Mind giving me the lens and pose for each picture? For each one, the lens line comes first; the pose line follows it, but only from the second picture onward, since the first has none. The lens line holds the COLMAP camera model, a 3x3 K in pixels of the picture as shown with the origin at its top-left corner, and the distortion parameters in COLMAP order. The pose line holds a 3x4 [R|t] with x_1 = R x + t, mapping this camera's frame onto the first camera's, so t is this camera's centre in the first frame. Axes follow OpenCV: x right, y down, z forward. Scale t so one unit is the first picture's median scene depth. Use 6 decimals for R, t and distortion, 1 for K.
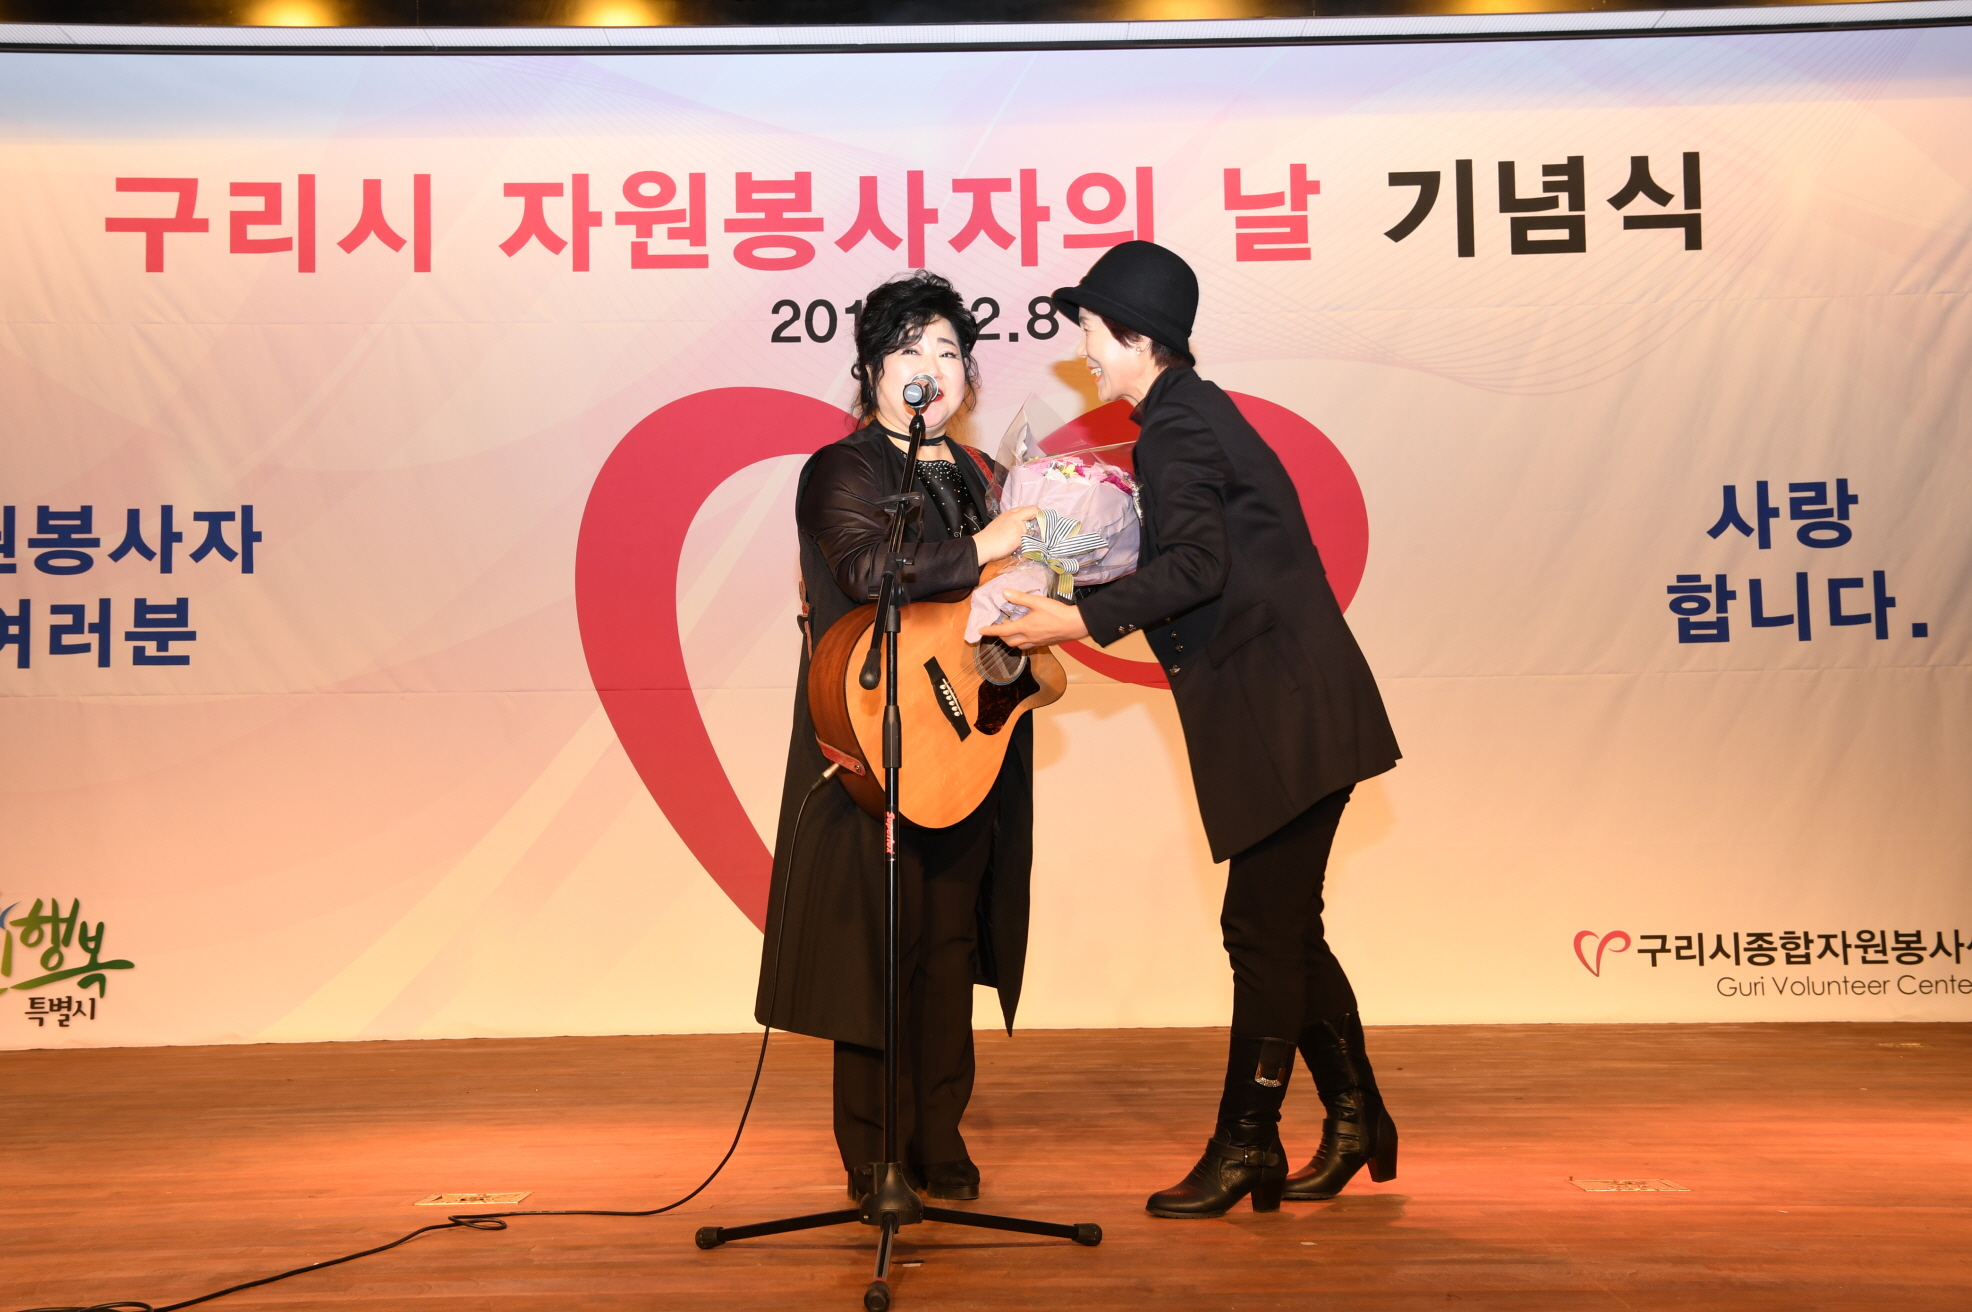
lens RADIAL K [[2383.8, 0, 981.1], [0, 2383.8, 646.8], [0, 0, 1]] dist [0.103359, 0.000000]
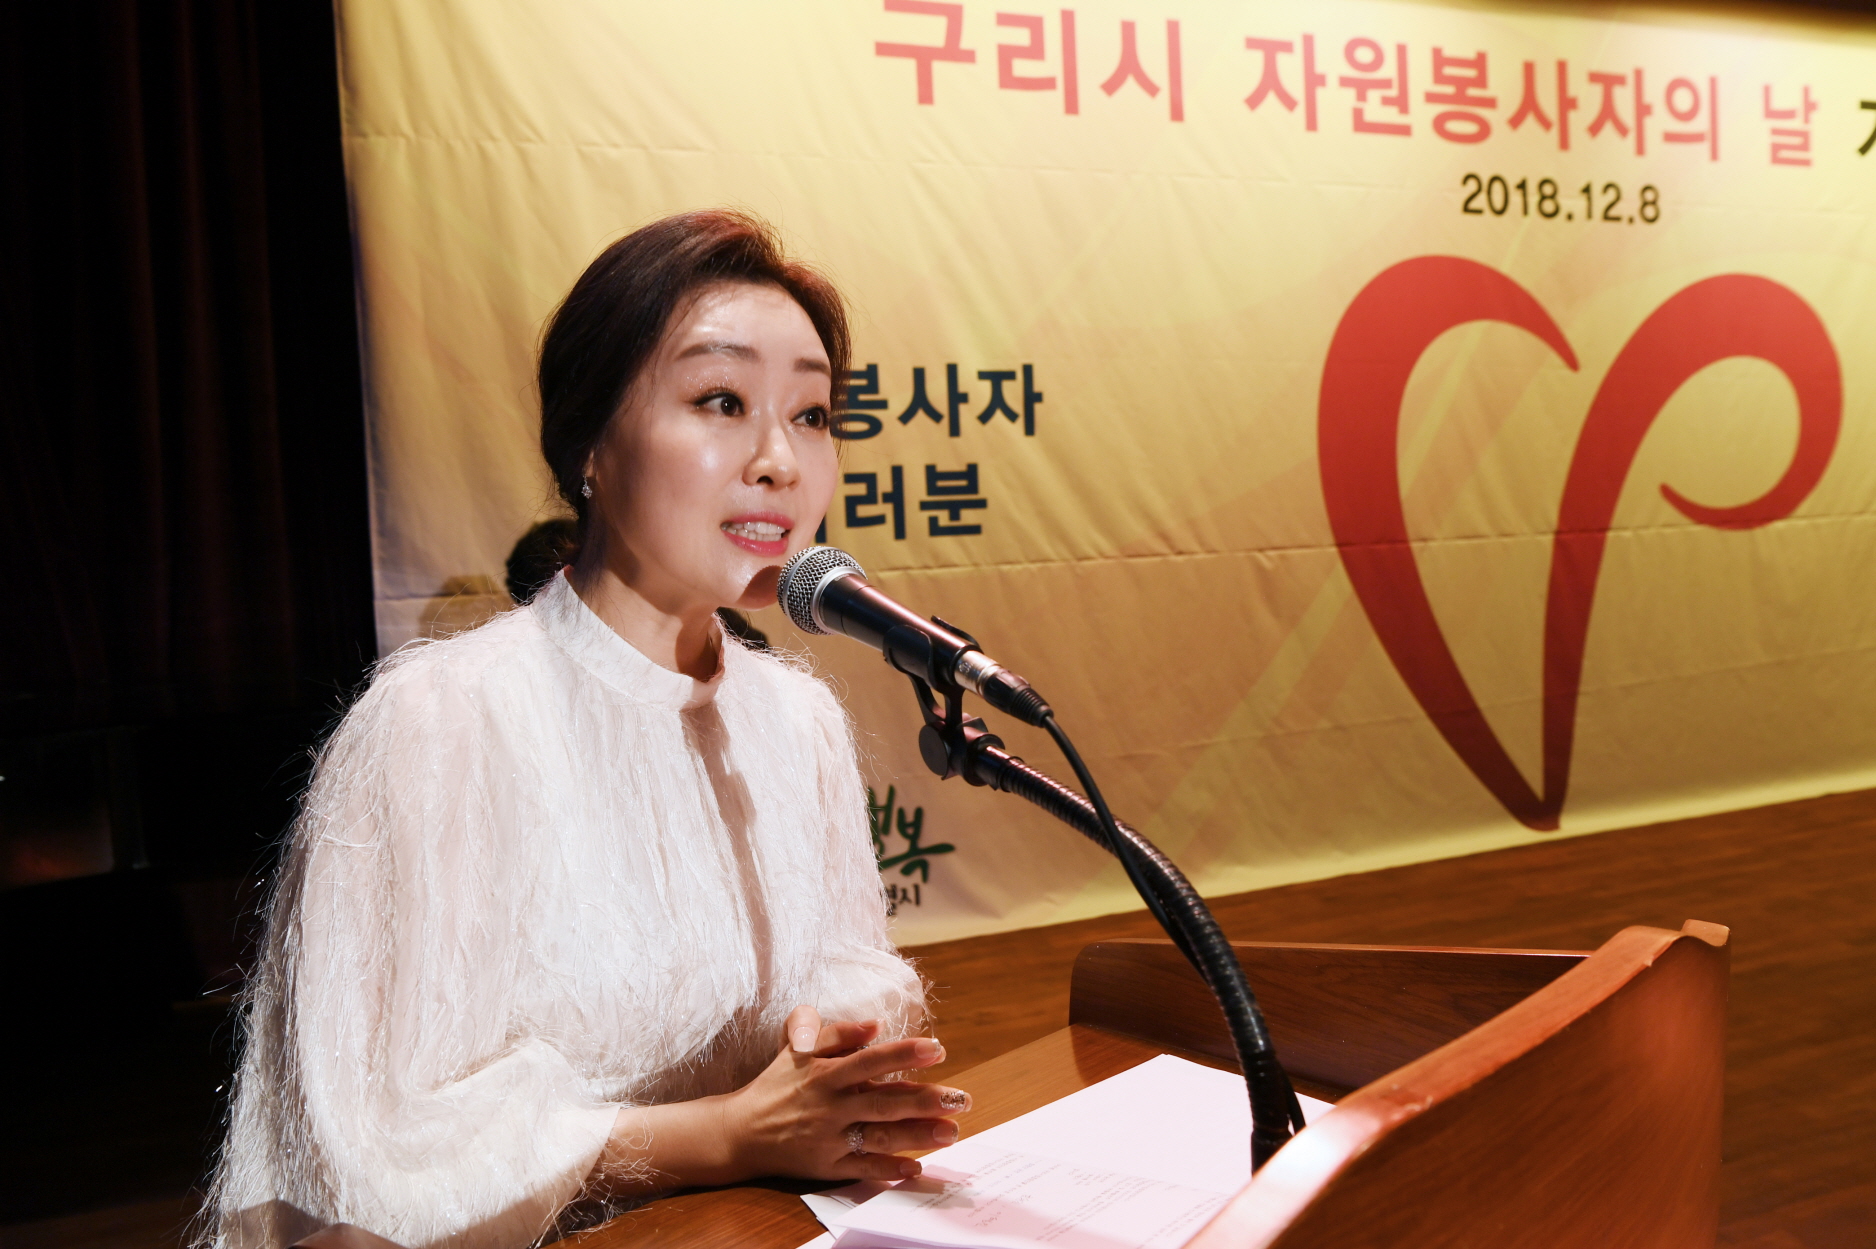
lens RADIAL K [[1496.0, 0, 939.8], [0, 1496.0, 604.3], [0, 0, 1]] dist [-0.043346, 0.002343]
pose [[0.928862, -0.049604, 0.367090, -0.554172], [-0.006729, 0.988570, 0.150610, -0.053214], [-0.370365, -0.142366, 0.917912, 0.455217]]
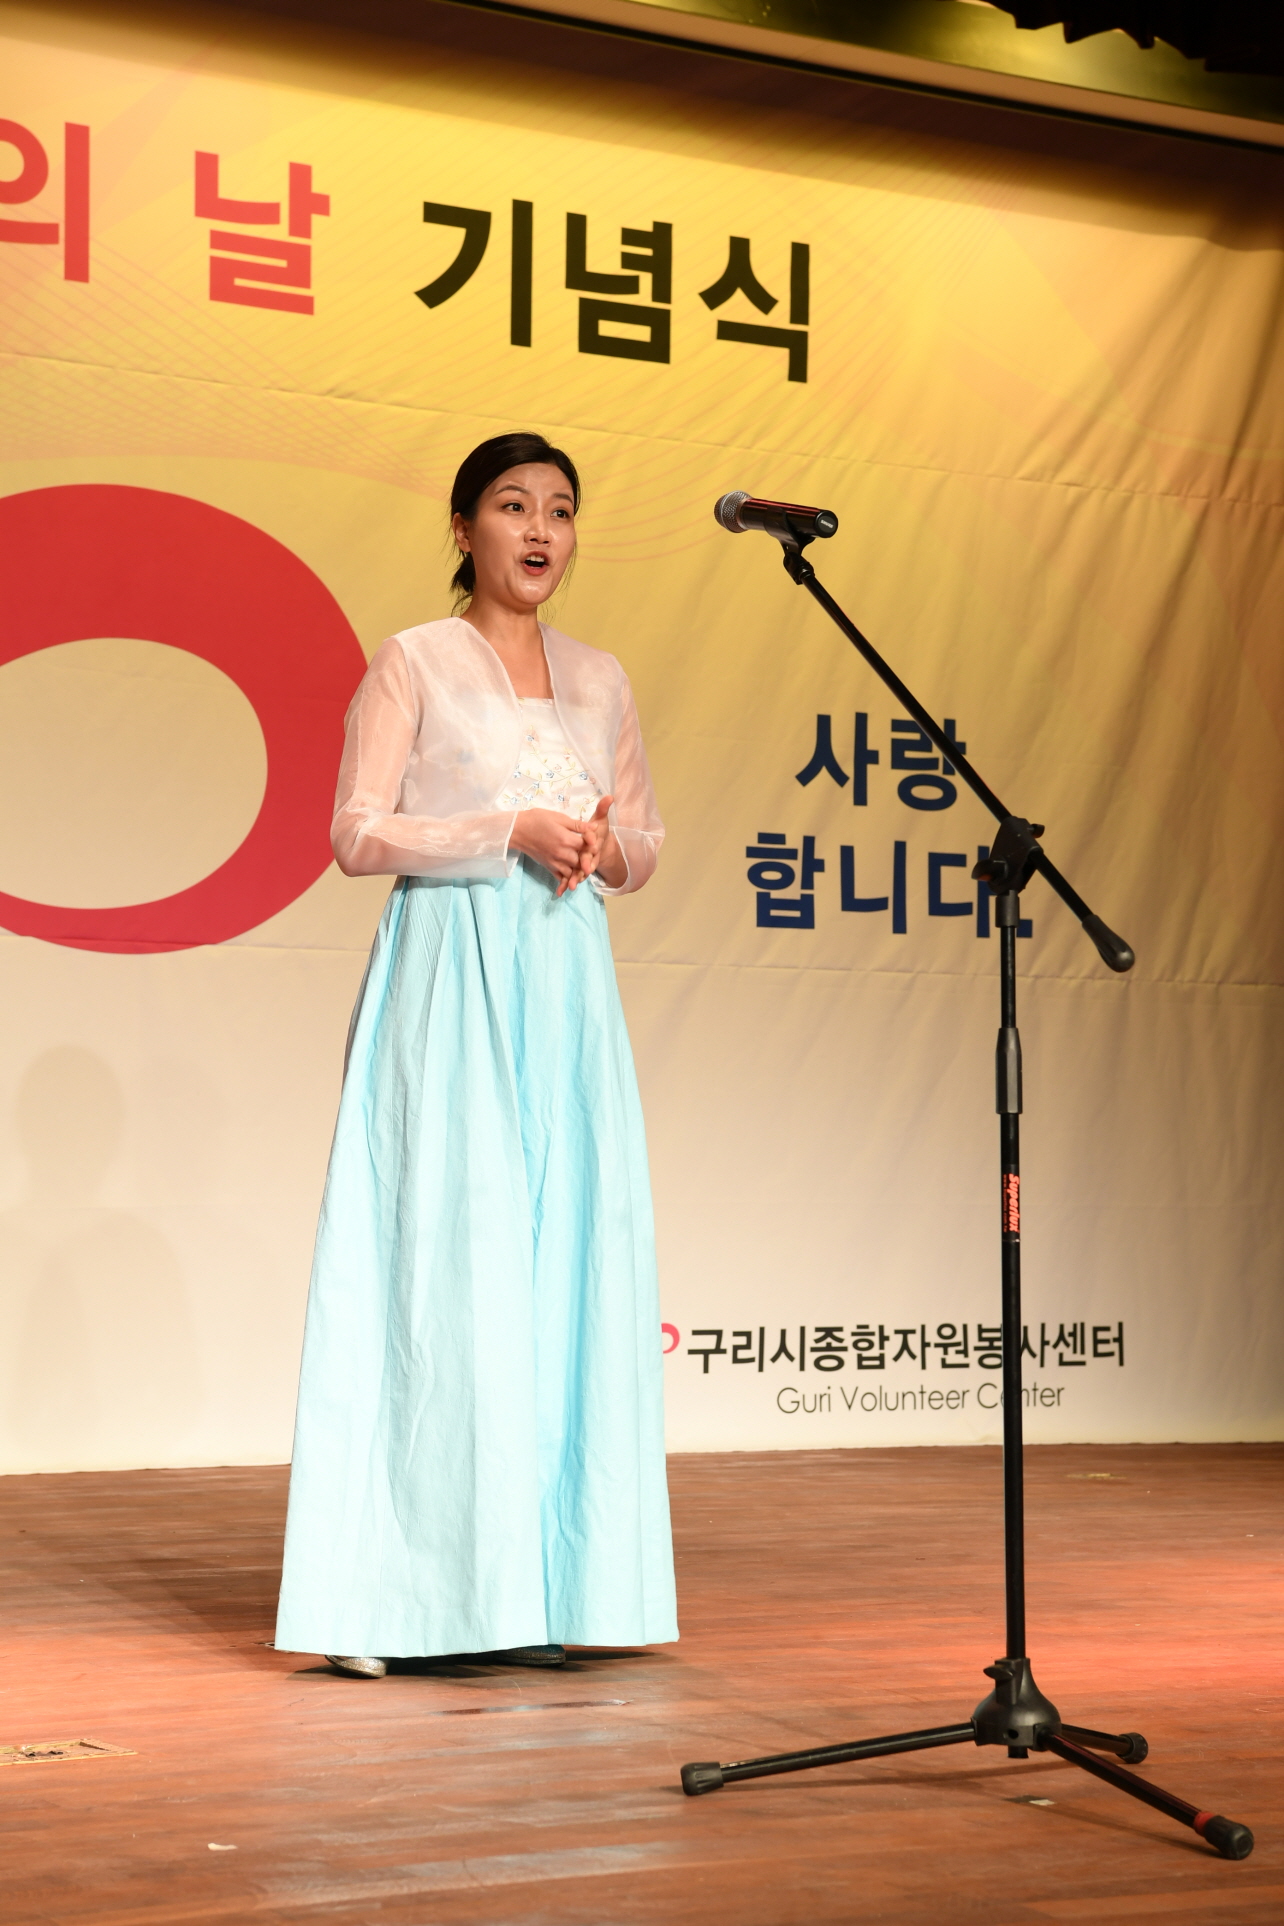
lens RADIAL K [[3757.0, 0, 647.2], [0, 3757.0, 968.0], [0, 0, 1]] dist [0.318361, 0.000000]
pose [[0.867041, 0.055390, 0.495148, -0.294455], [-0.070254, 0.997464, 0.011438, 0.000205], [-0.493258, -0.044704, 0.868734, 0.032077]]
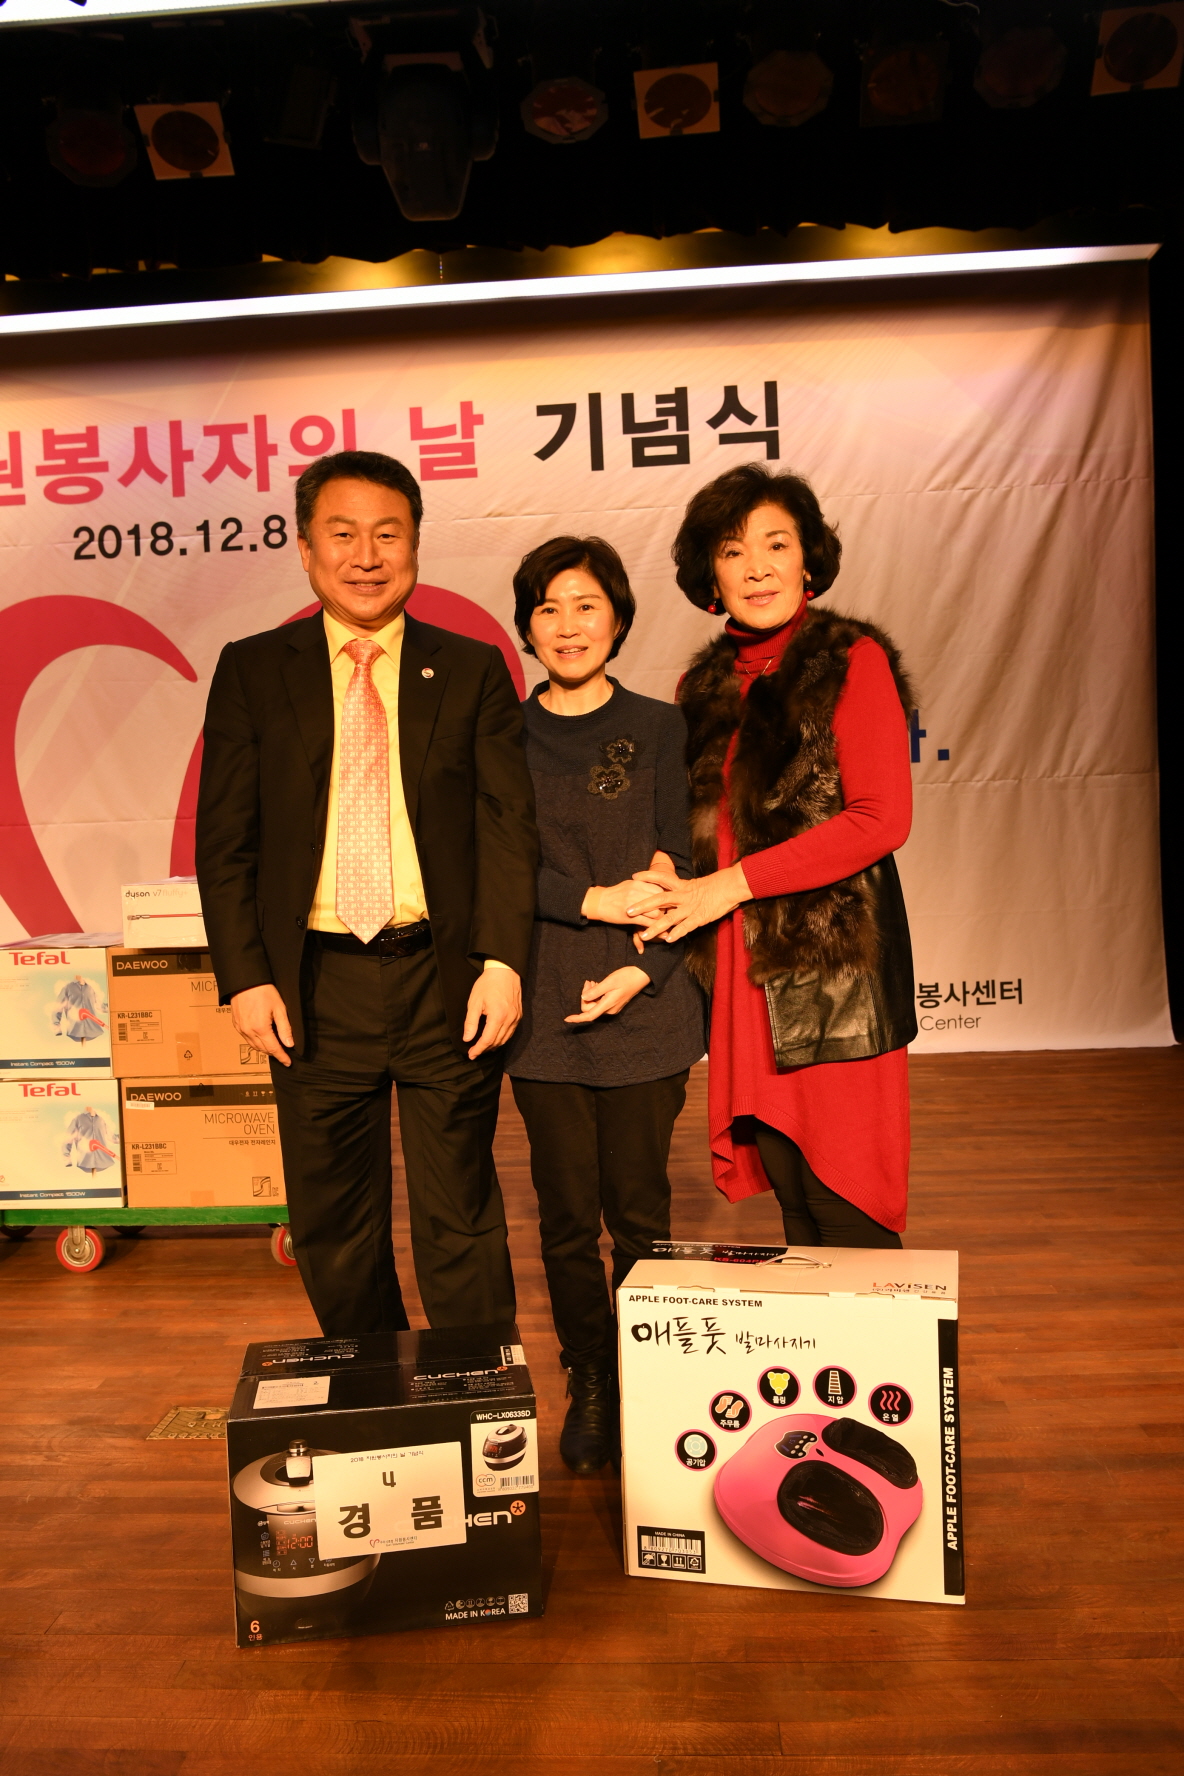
lens RADIAL K [[1416.2, 0, 583.9], [0, 1416.2, 883.0], [0, 0, 1]] dist [-0.043346, 0.002343]
pose [[0.997644, -0.022842, -0.064690, 0.239205], [0.031917, 0.989218, 0.142931, -0.052792], [0.060728, -0.144659, 0.987616, 0.225114]]
